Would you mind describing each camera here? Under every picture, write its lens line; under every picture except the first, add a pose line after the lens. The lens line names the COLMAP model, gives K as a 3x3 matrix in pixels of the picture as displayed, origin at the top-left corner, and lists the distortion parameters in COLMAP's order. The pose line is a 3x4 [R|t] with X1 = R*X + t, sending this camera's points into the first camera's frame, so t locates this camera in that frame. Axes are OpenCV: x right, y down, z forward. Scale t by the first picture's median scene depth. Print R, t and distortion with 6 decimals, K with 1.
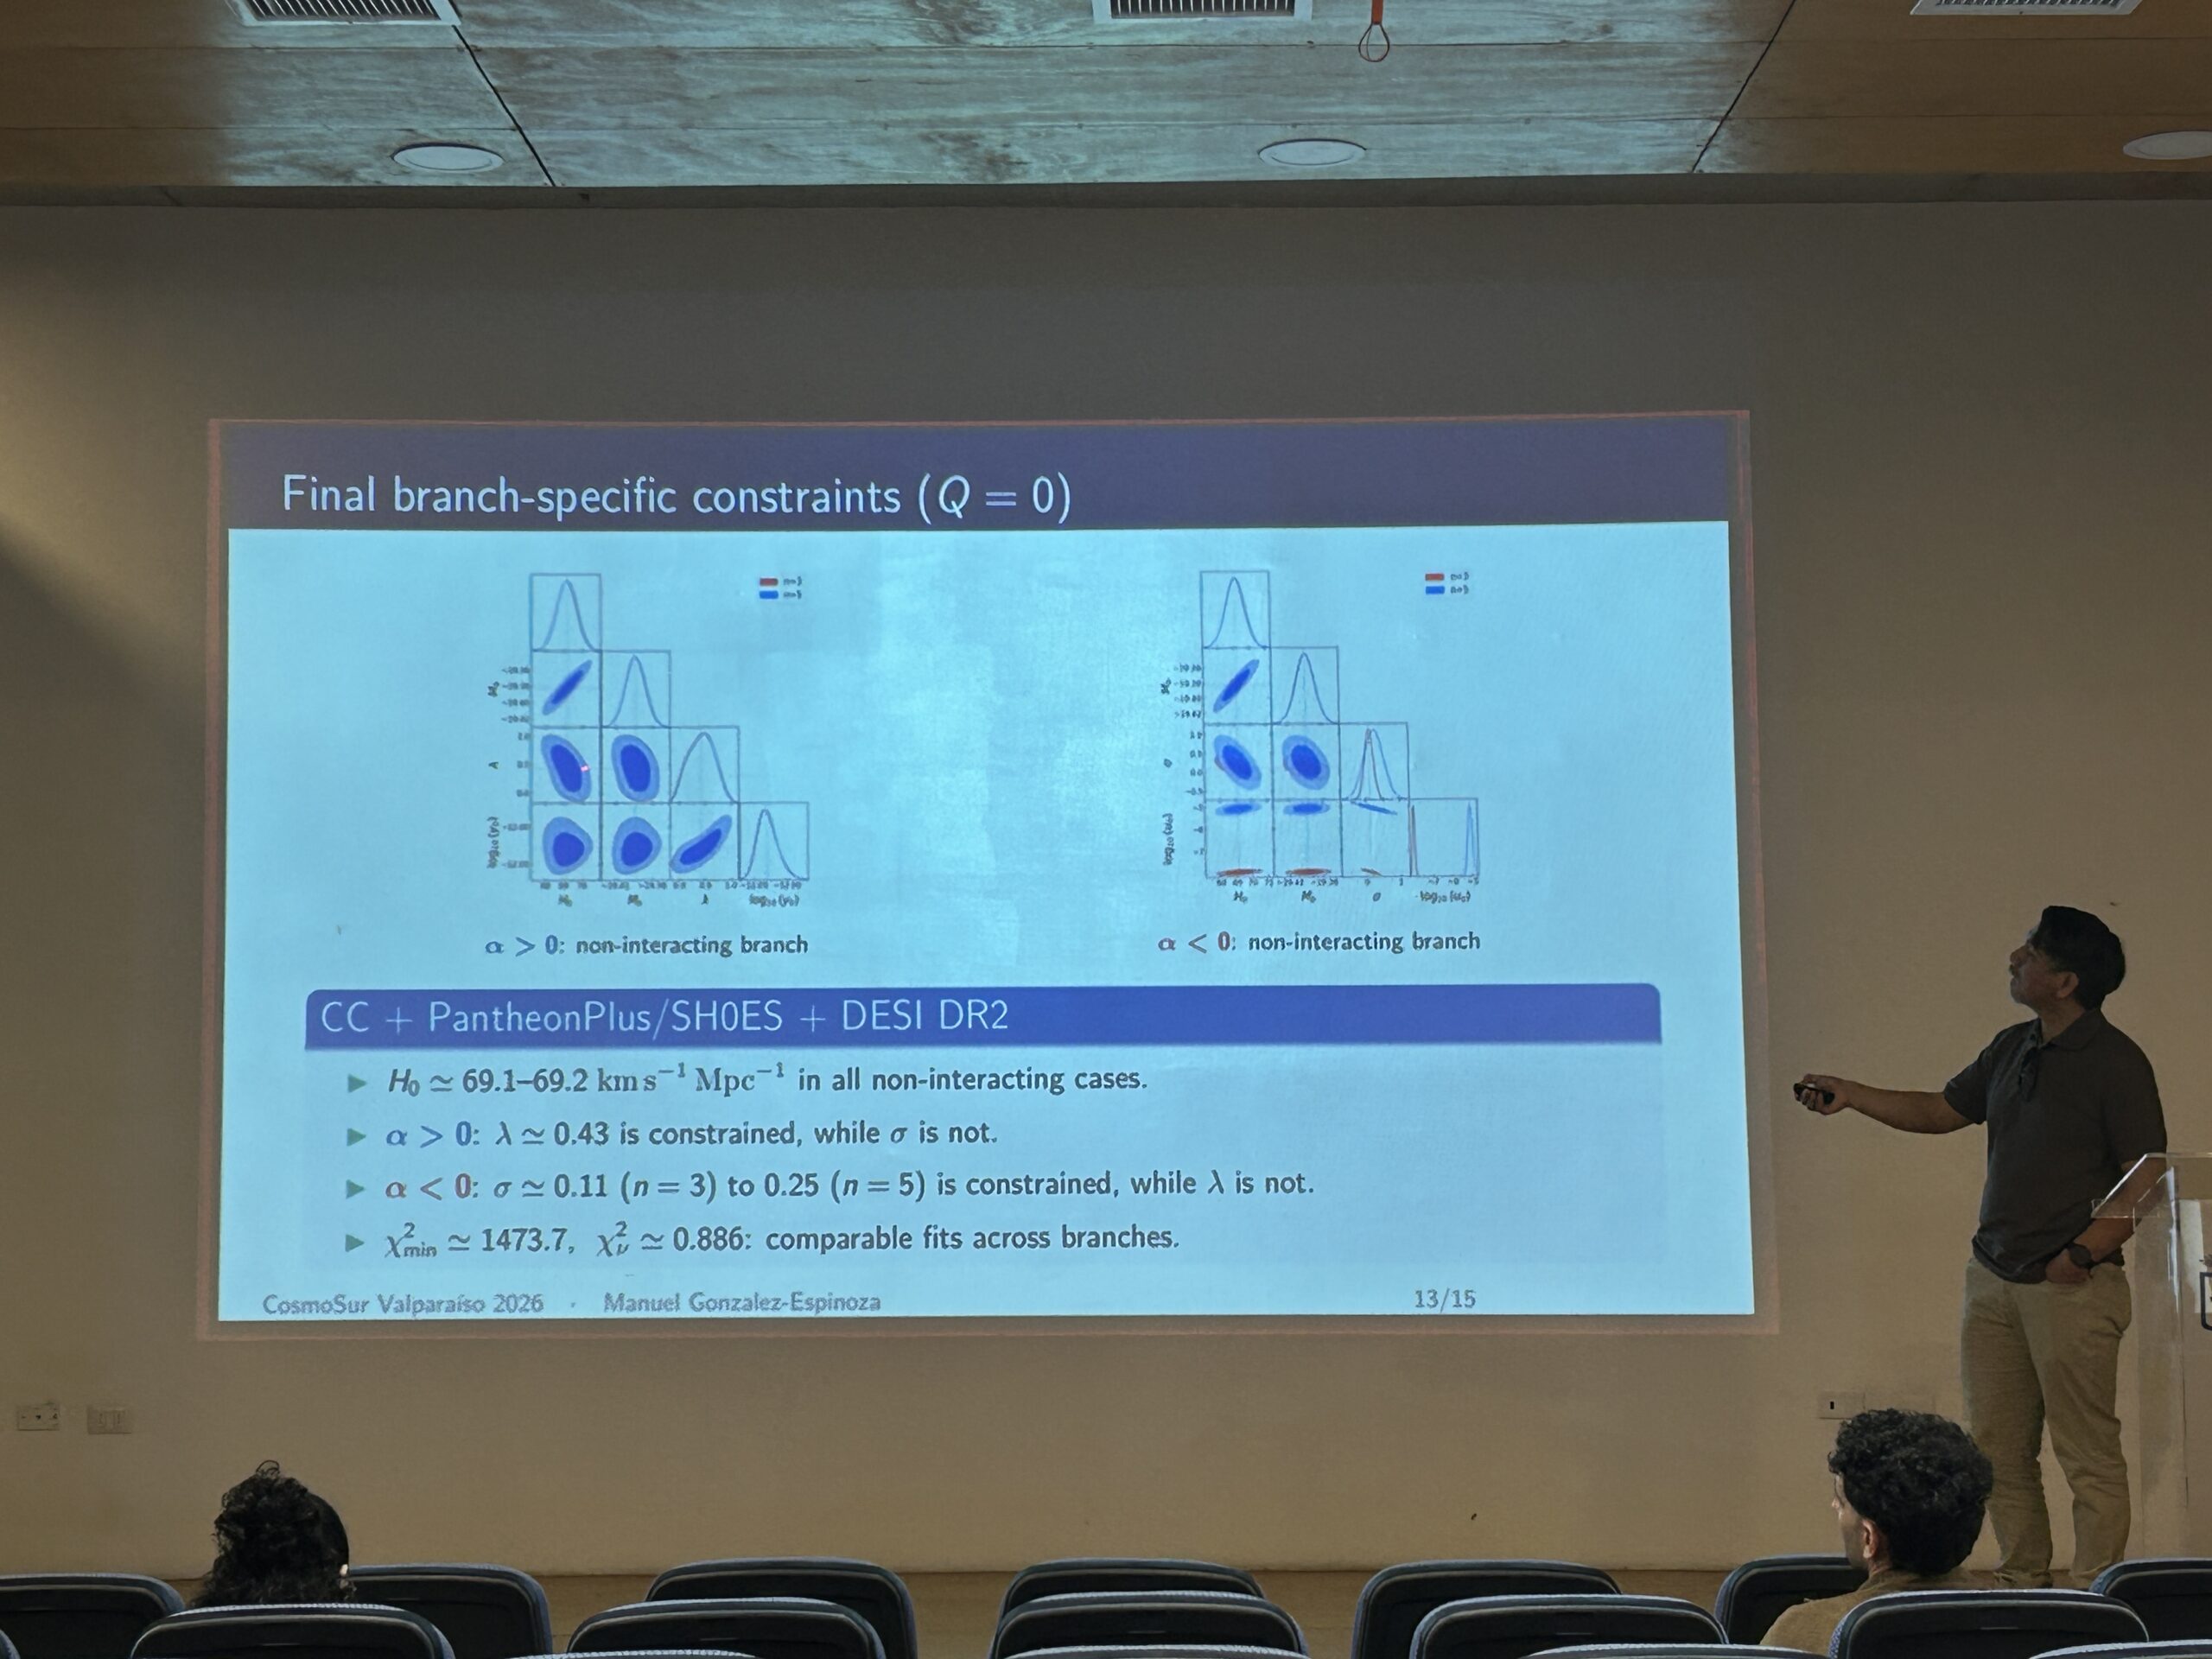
lens RADIAL K [[3960.9, 0, 1117.0], [0, 3960.9, 831.1], [0, 0, 1]] dist [0.072897, 0.000000]
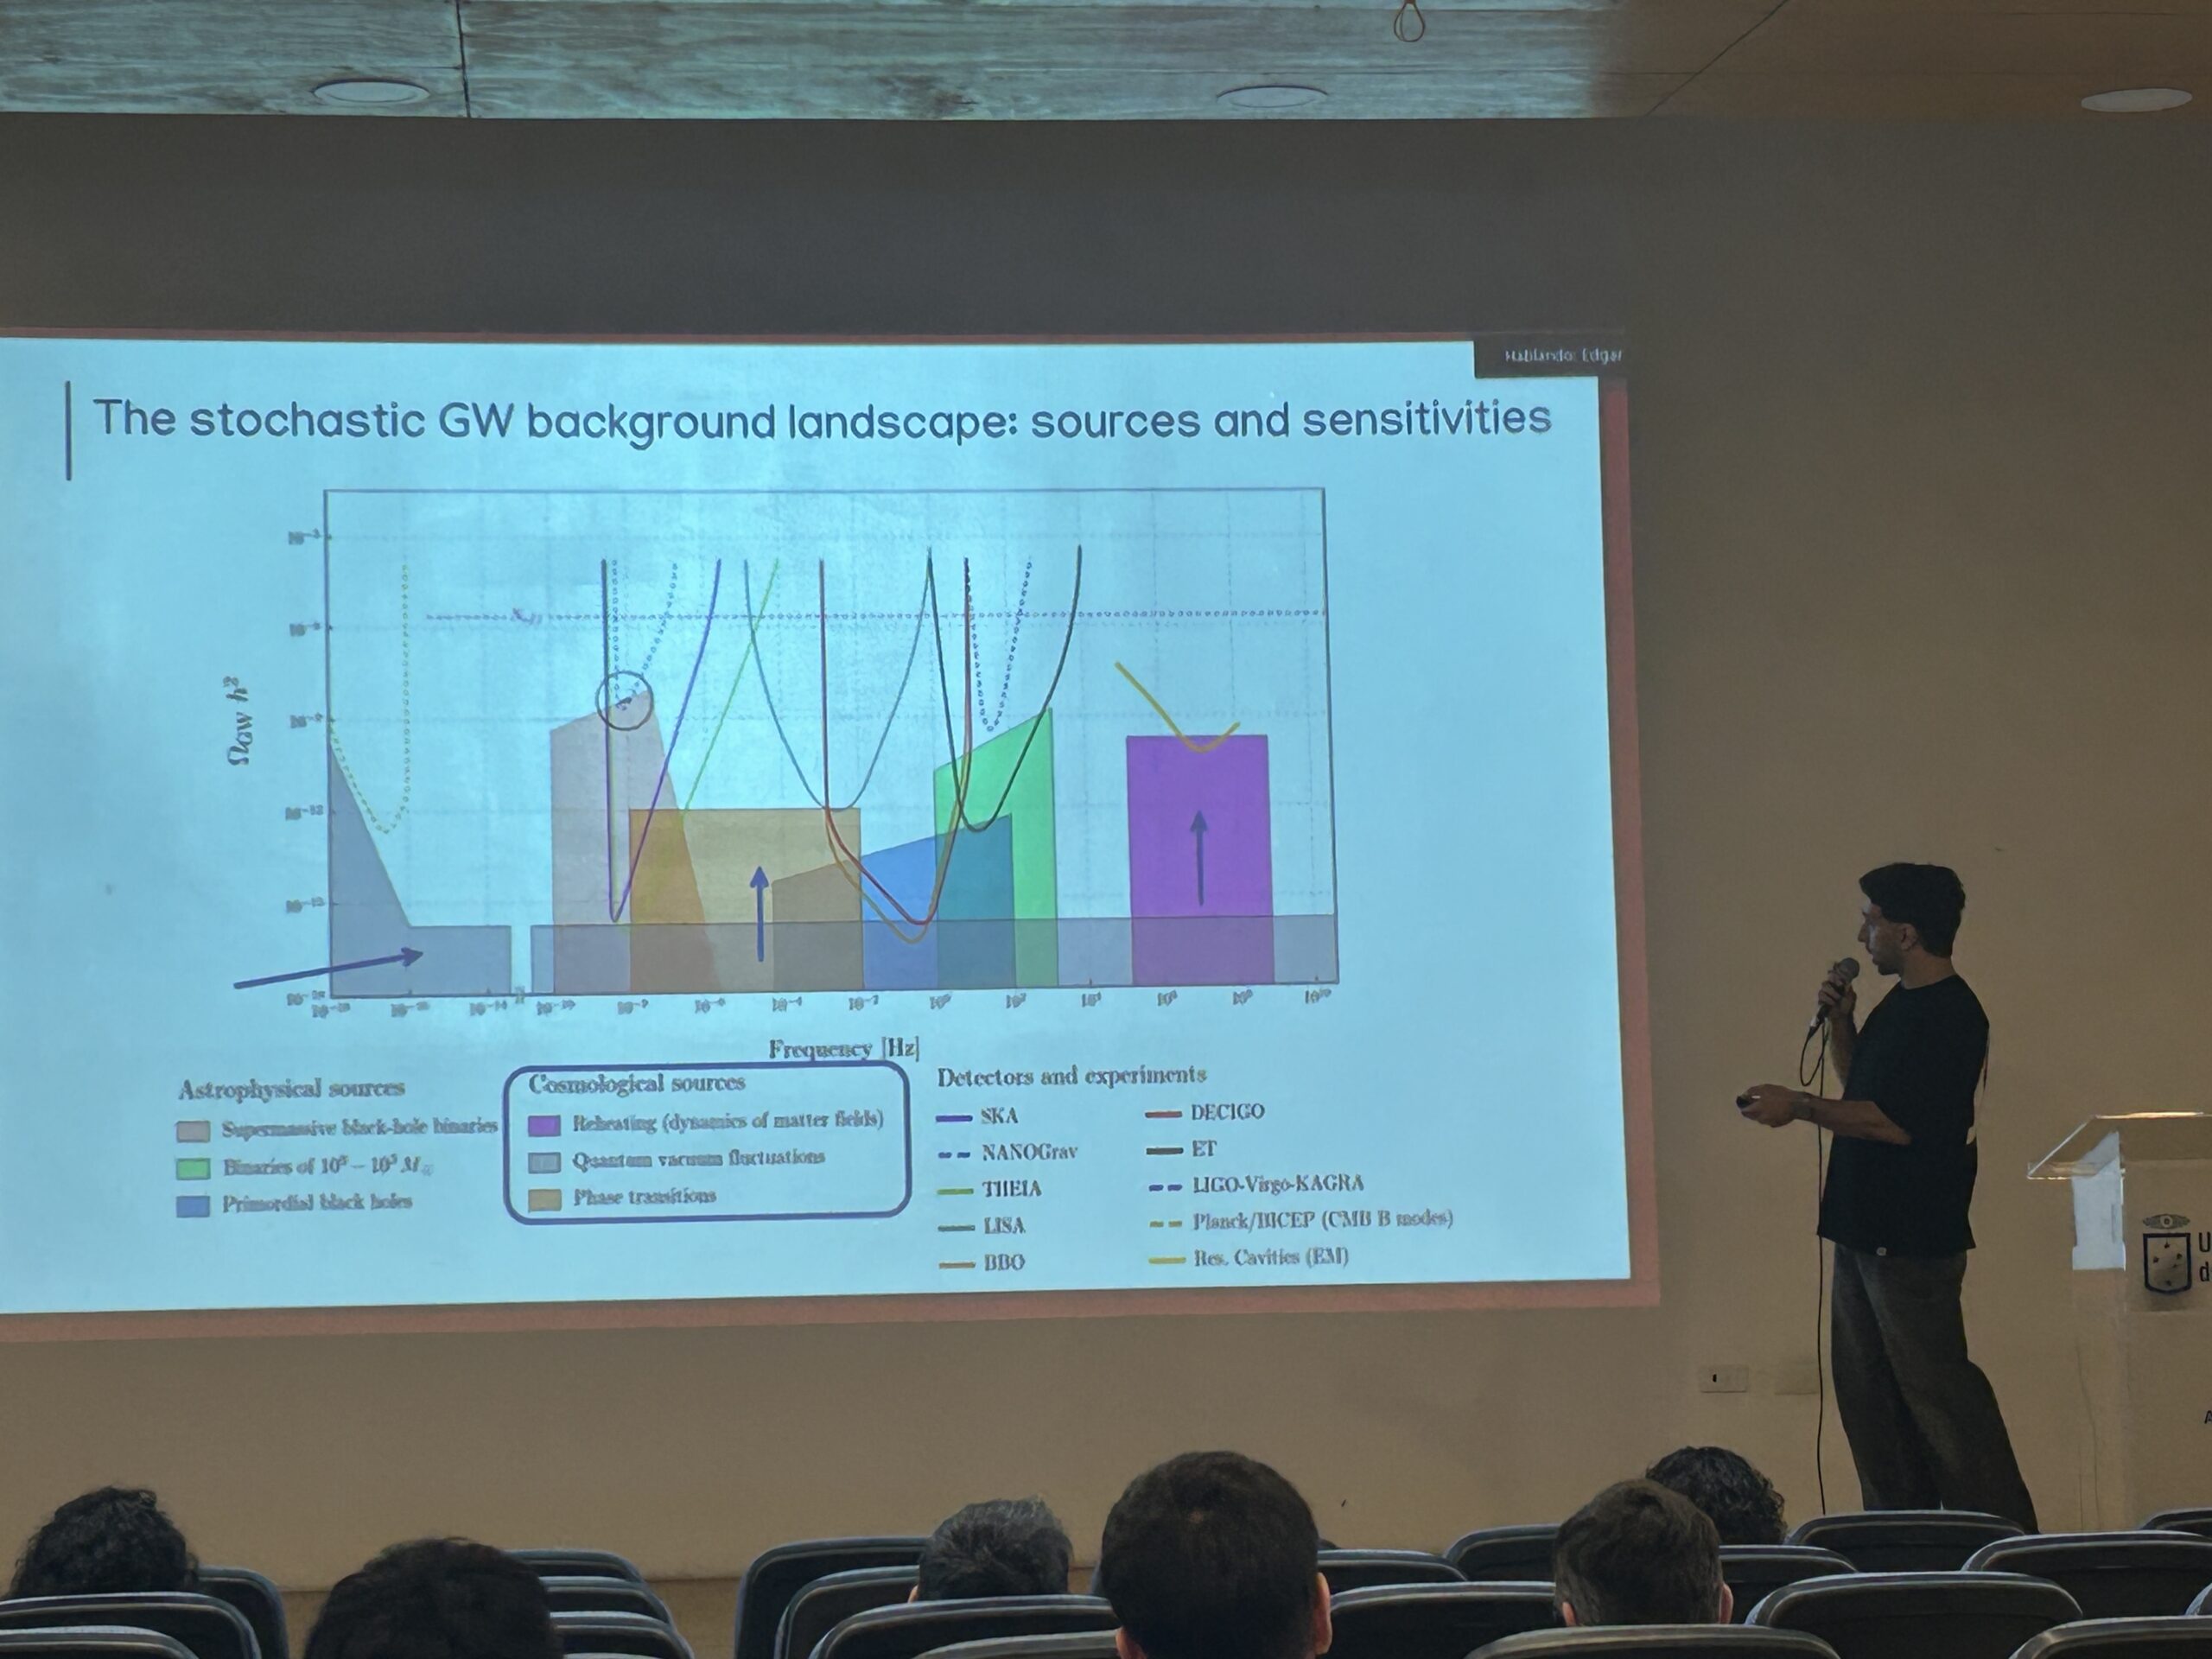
lens RADIAL K [[4834.3, 0, 1118.1], [0, 4834.3, 834.6], [0, 0, 1]] dist [0.104488, 0.000000]
pose [[0.992782, -0.006608, 0.119754, -0.134268], [0.003298, 0.999608, 0.027819, -0.024195], [-0.119891, -0.027223, 0.992414, -0.180786]]
